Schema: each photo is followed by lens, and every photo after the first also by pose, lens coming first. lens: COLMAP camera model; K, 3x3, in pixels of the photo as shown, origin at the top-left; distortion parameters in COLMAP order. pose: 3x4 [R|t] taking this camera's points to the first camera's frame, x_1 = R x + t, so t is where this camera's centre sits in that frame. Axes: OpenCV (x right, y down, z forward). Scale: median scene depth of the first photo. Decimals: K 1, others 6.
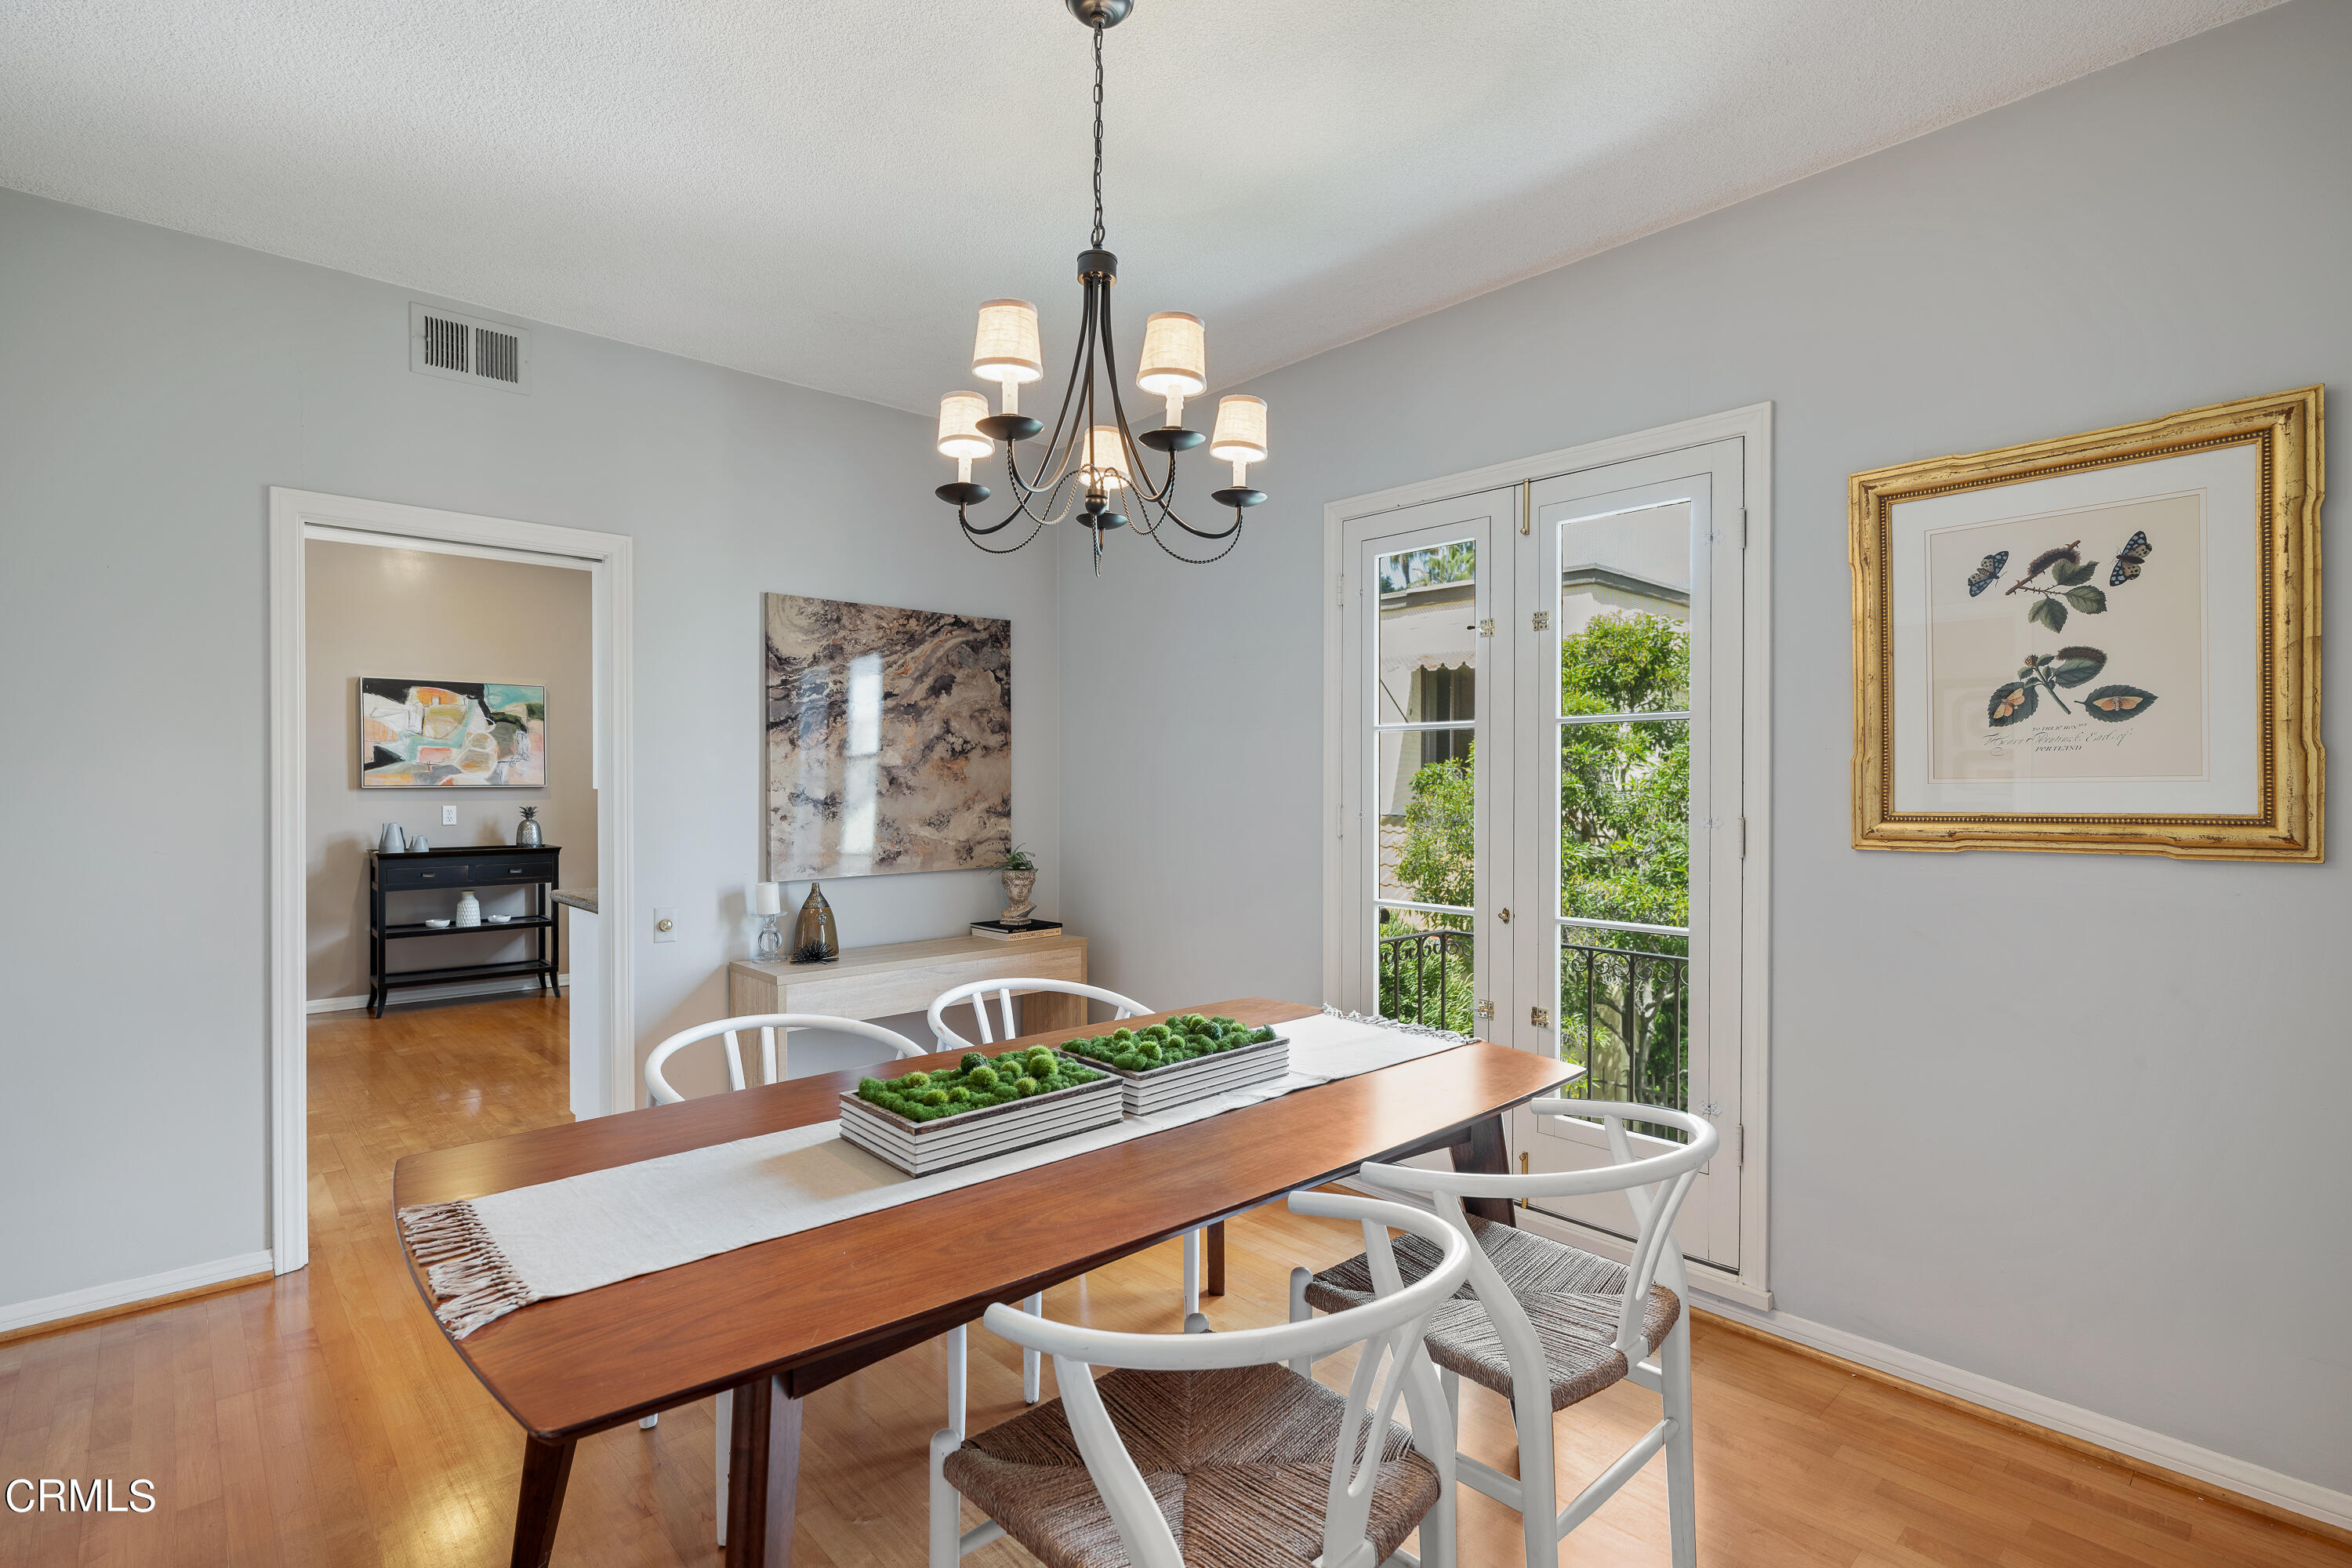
lens RADIAL K [[1109.6, 0, 1176.0], [0, 1109.6, 784.0], [0, 0, 1]] dist [-0.000861, 0.000599]
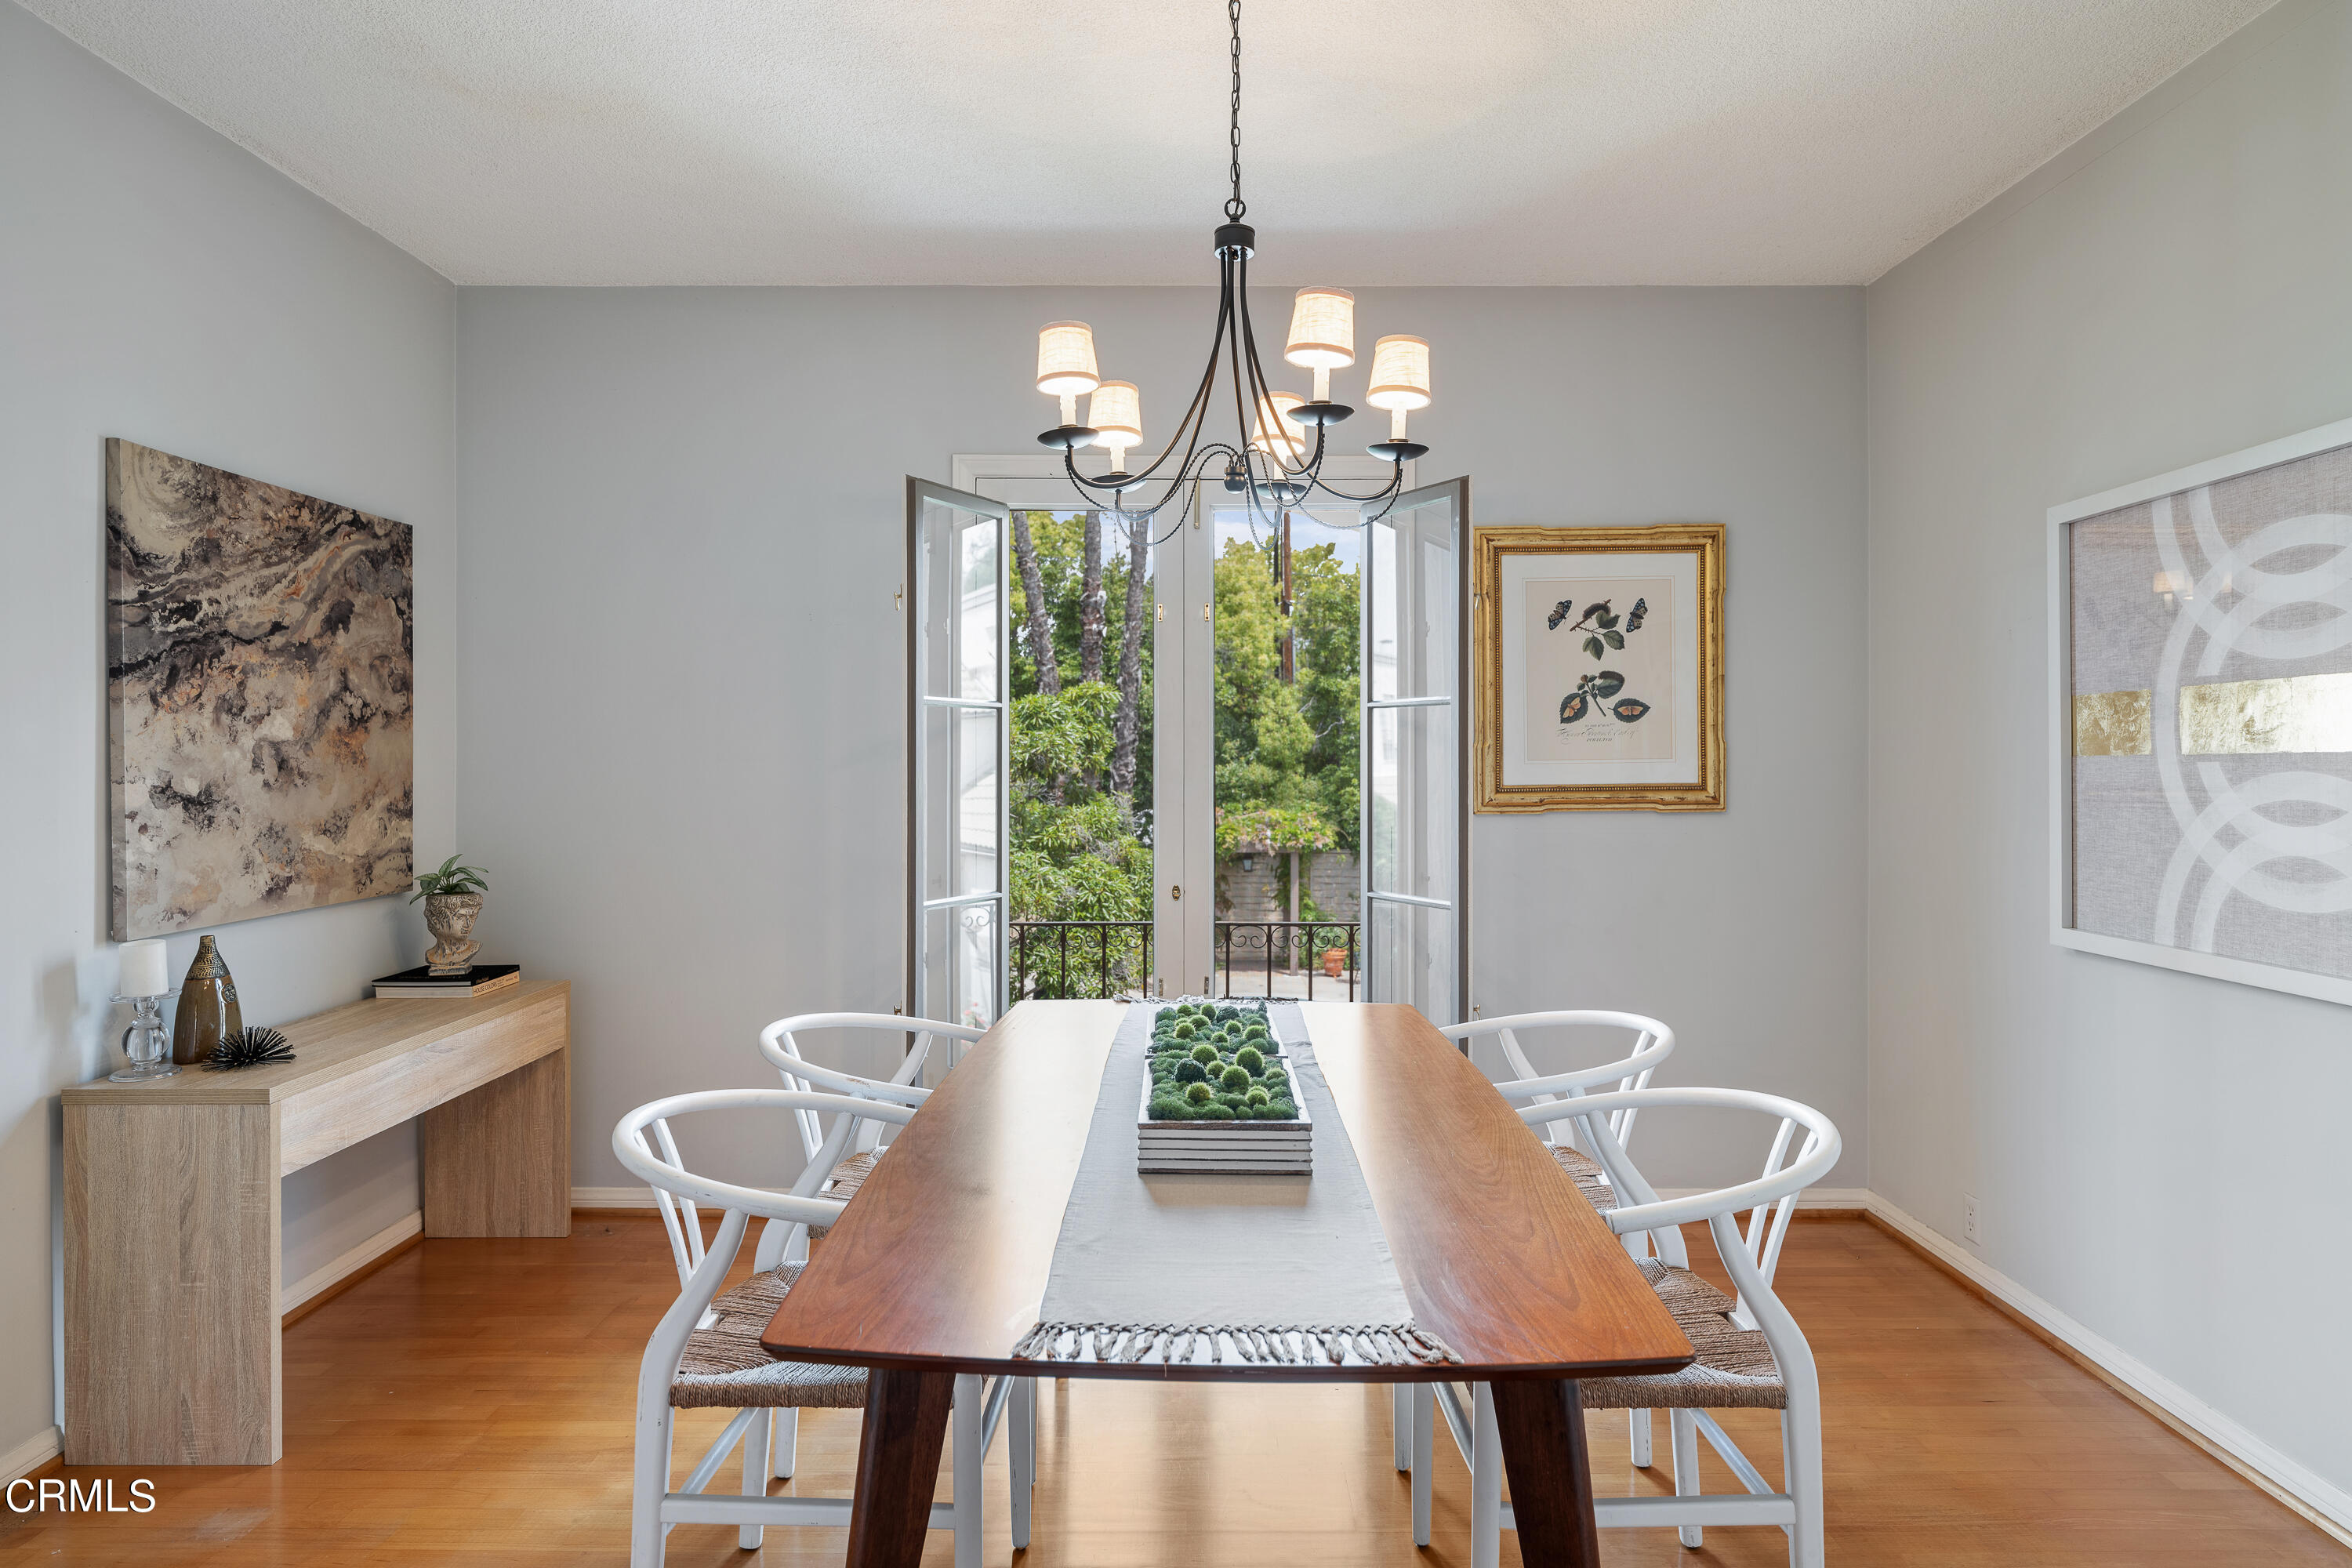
lens RADIAL K [[1349.1, 0, 1175.4], [0, 1349.1, 745.3], [0, 0, 1]] dist [-0.000053, -0.001048]
pose [[0.674873, 0.006769, 0.737903, -0.507902], [0.003299, 0.999920, -0.012190, -0.002880], [-0.737927, 0.010661, 0.674797, 0.122725]]
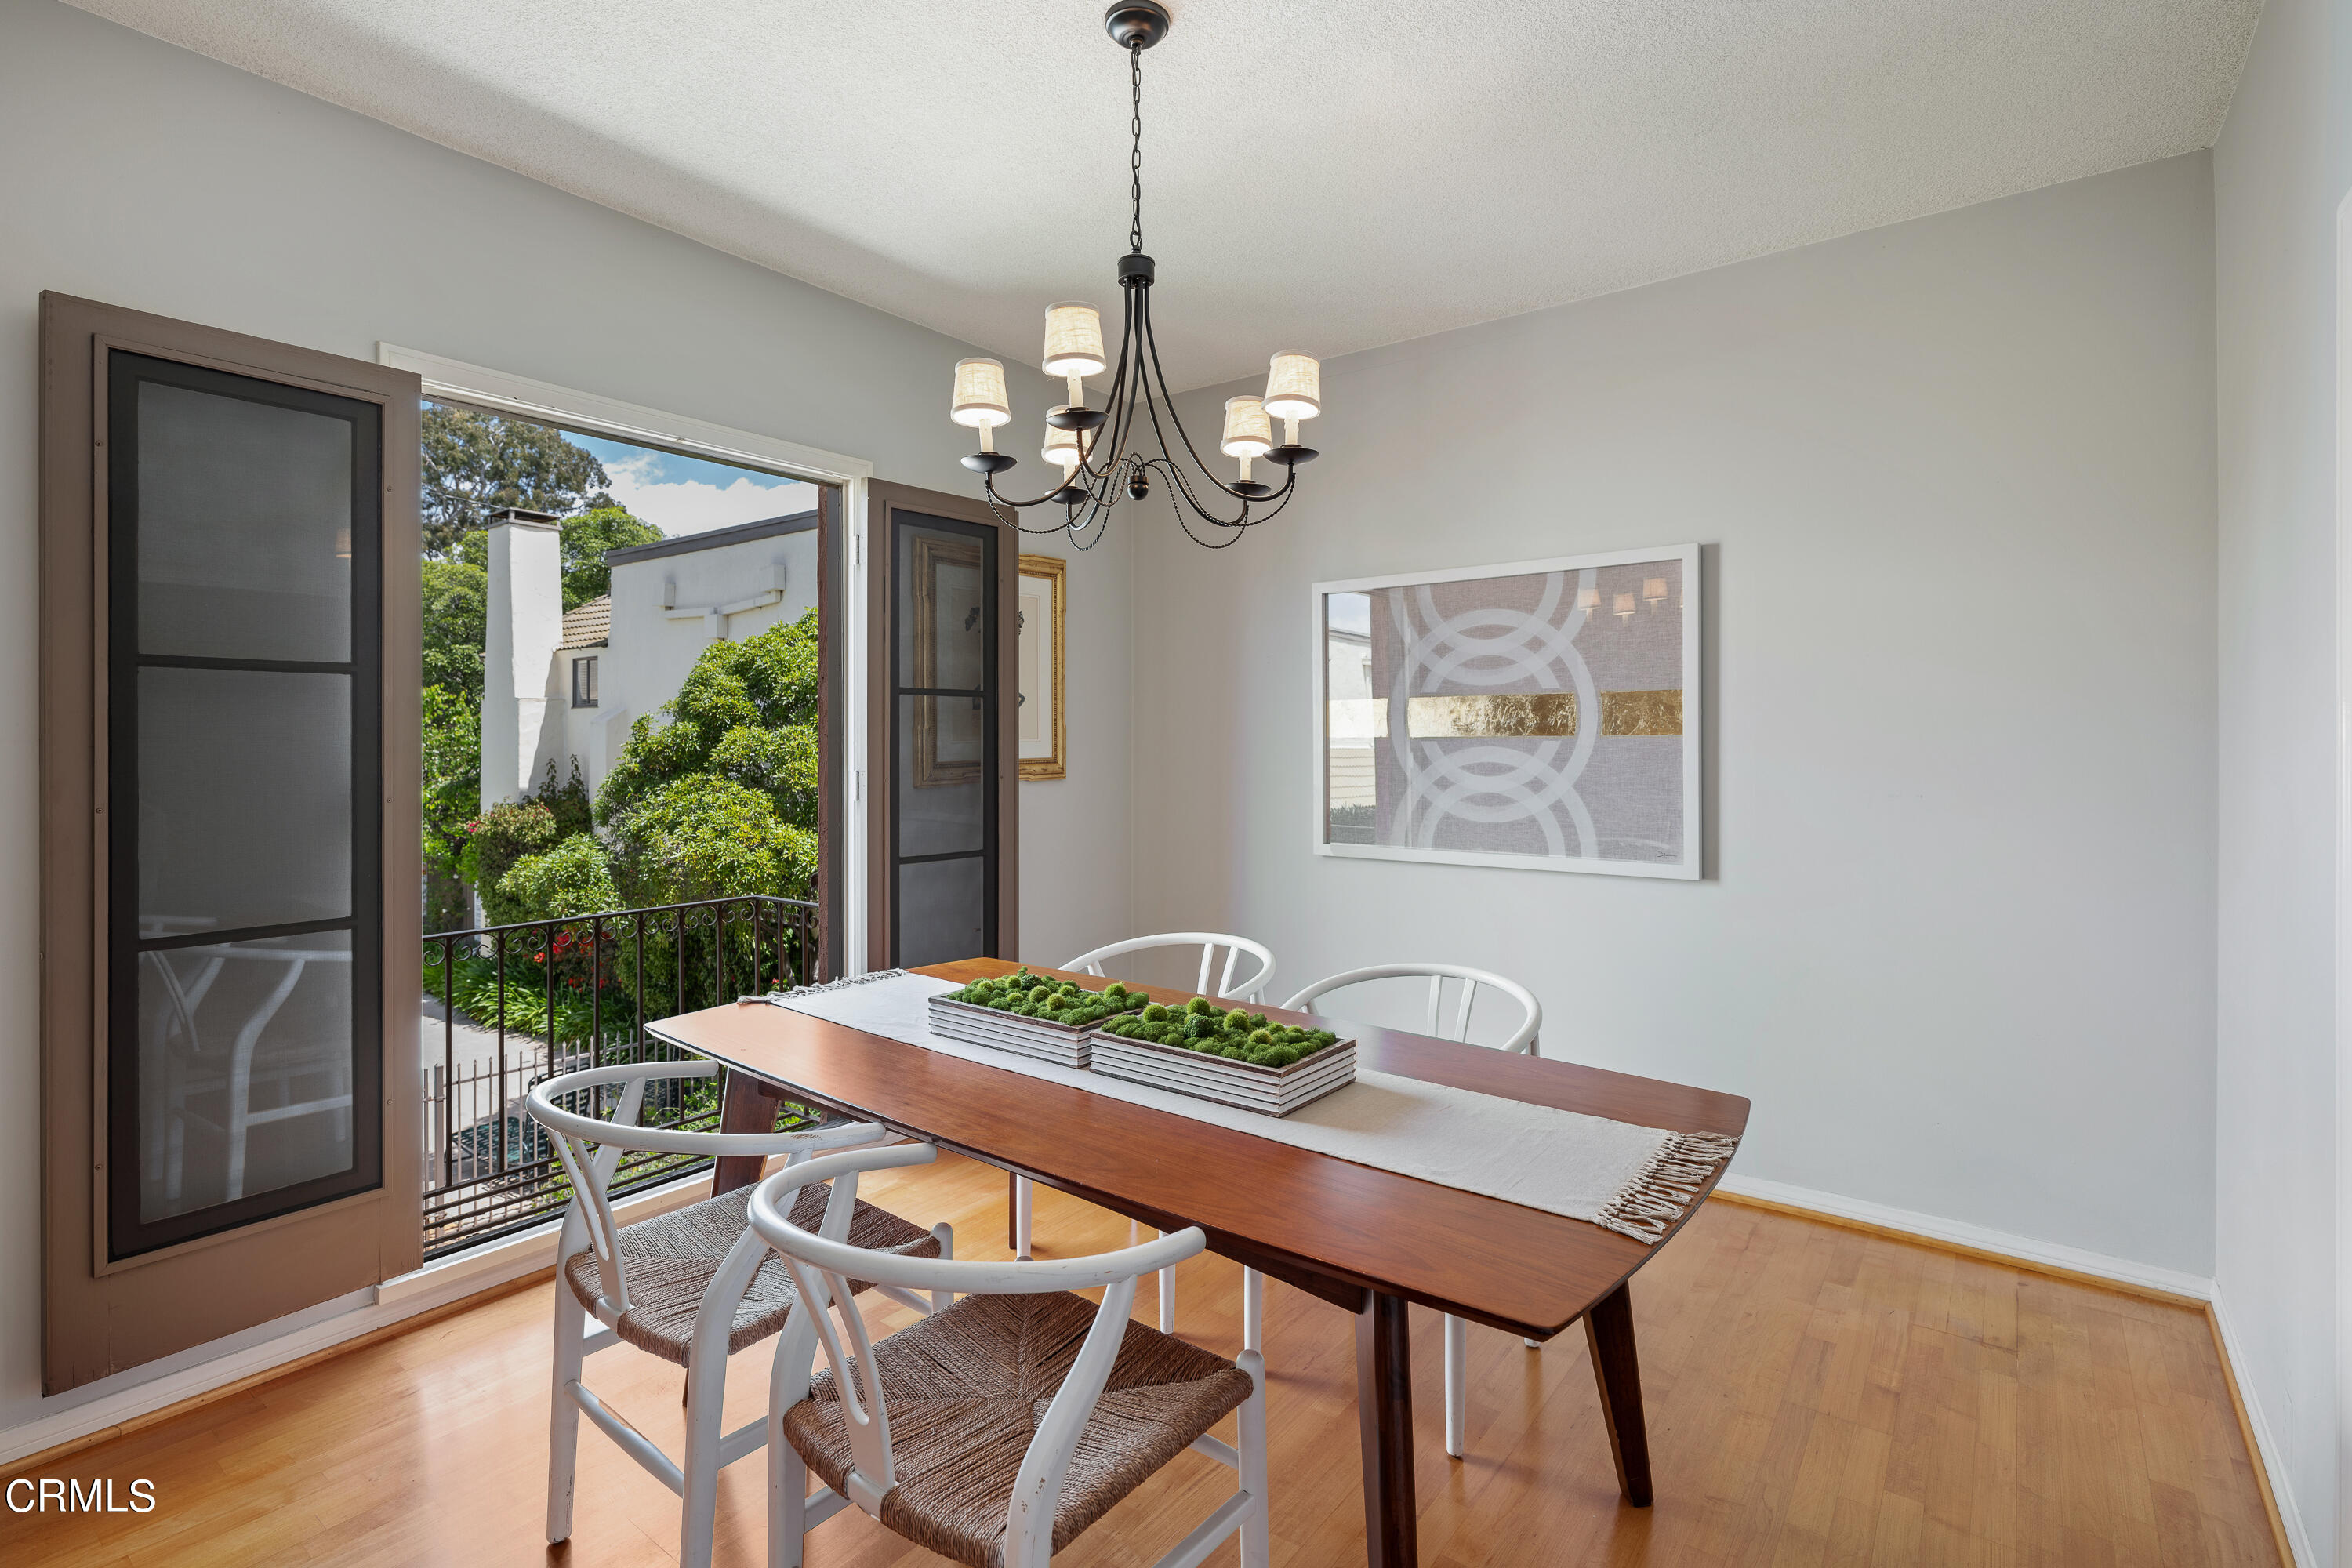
lens RADIAL K [[1127.0, 0, 1174.1], [0, 1127.0, 738.5], [0, 0, 1]] dist [-0.001624, -0.000095]
pose [[-0.184466, -0.004175, 0.982830, -0.595413], [0.003348, 0.999983, 0.004877, -0.009172], [-0.982833, 0.004190, -0.184449, 0.602148]]
